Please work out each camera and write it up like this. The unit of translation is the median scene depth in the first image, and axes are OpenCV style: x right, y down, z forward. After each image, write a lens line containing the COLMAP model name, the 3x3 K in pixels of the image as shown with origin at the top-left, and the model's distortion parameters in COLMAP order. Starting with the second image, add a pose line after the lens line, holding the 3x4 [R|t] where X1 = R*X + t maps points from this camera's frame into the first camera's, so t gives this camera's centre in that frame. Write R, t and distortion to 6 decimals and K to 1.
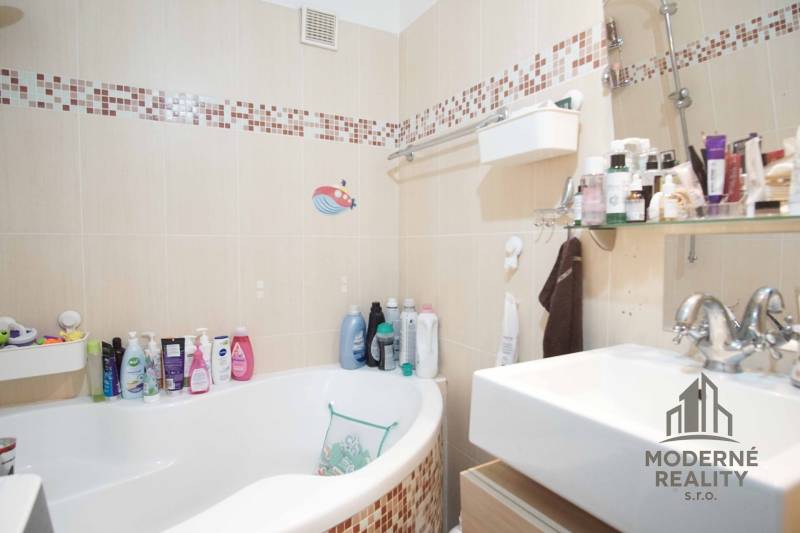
lens RADIAL K [[440.7, 0, 395.6], [0, 440.7, 268.0], [0, 0, 1]] dist [-0.040920, 0.012349]
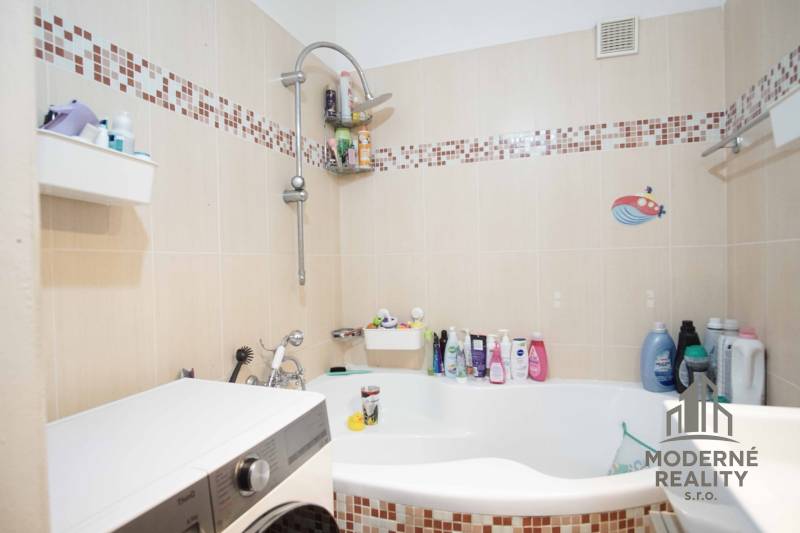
lens RADIAL K [[424.3, 0, 400.0], [0, 424.3, 266.5], [0, 0, 1]] dist [-0.038866, 0.009699]
pose [[0.672801, -0.006897, -0.739791, 0.217937], [-0.015545, 0.999604, -0.023457, -0.001894], [0.739660, 0.027282, 0.672427, 0.017903]]
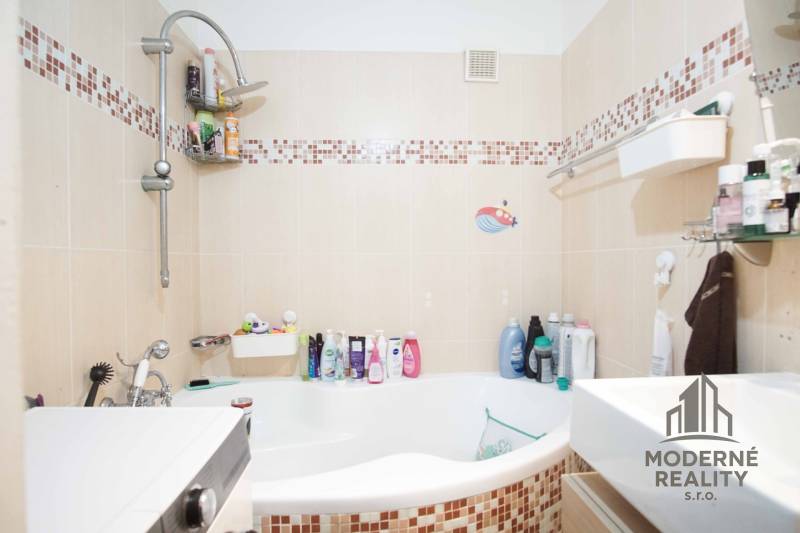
lens RADIAL K [[432.2, 0, 397.0], [0, 432.2, 266.6], [0, 0, 1]] dist [-0.038943, 0.010579]
pose [[0.901077, -0.000542, -0.433659, 0.119186], [-0.015776, 0.999296, -0.034030, 0.001862], [0.433373, 0.037505, 0.900434, -0.063594]]
